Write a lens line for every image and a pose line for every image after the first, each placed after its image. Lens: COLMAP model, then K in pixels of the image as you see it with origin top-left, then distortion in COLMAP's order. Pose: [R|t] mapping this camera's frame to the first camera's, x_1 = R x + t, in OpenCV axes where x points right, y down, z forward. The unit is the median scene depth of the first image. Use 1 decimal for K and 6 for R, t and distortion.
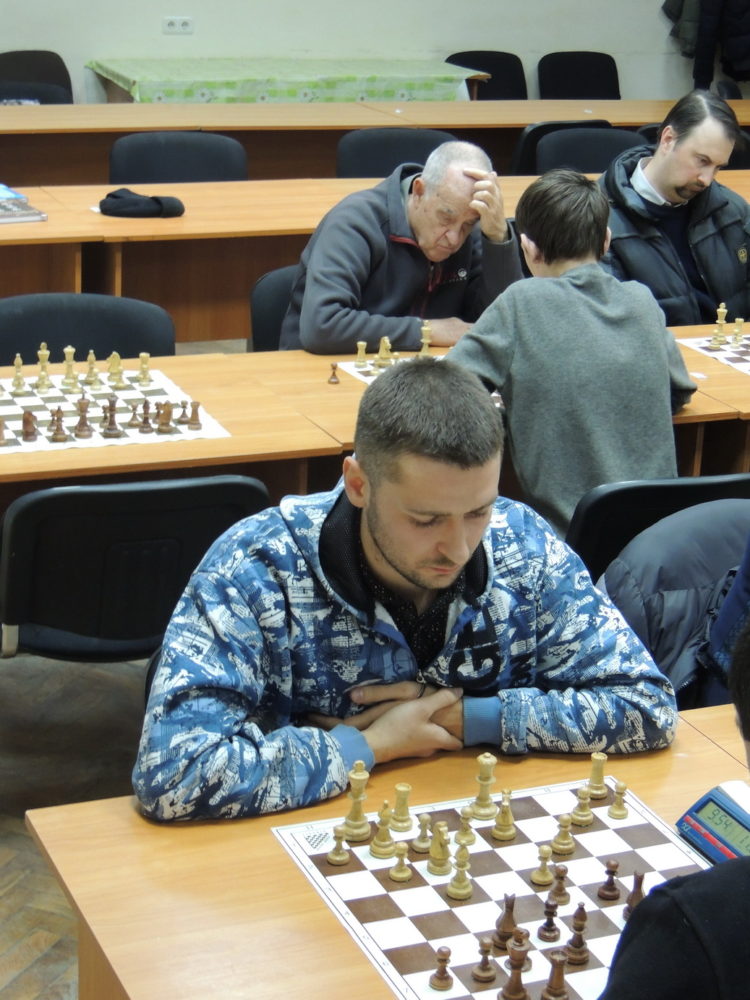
lens RADIAL K [[1989.9, 0, 375.0], [0, 1989.9, 500.0], [0, 0, 1]] dist [-0.000355, -0.034465]
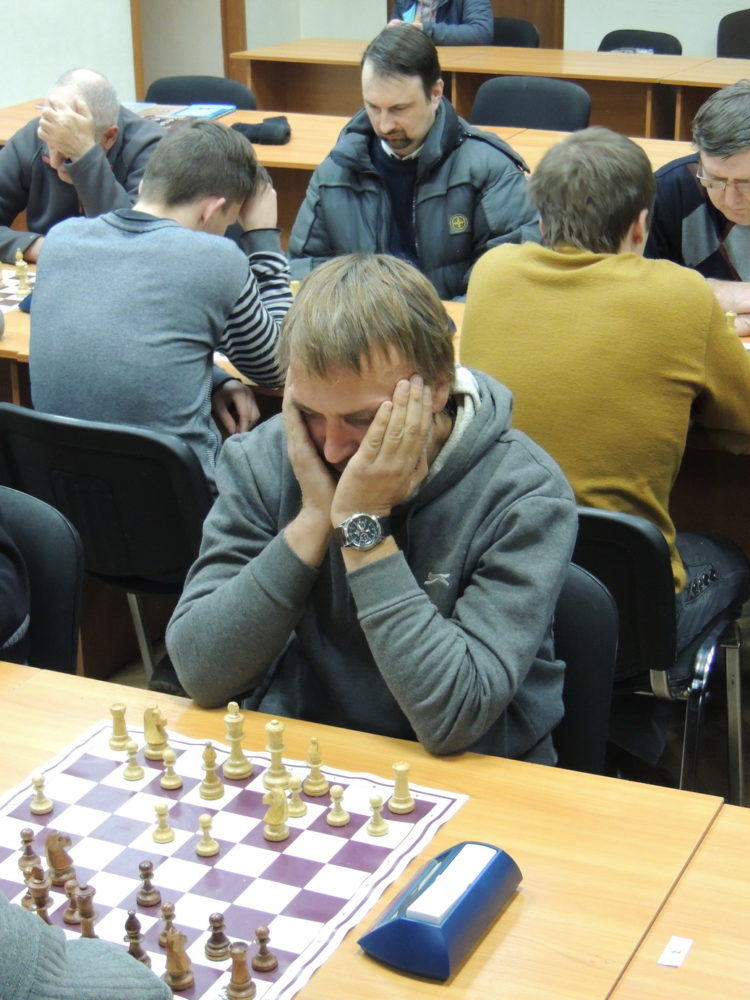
lens RADIAL K [[1989.9, 0, 375.0], [0, 1989.9, 500.0], [0, 0, 1]] dist [-0.000355, -0.034465]
pose [[0.683110, 0.203206, -0.701475, 0.732316], [-0.196440, 0.976237, 0.091503, -0.072377], [0.703400, 0.075291, 0.706795, 0.349399]]
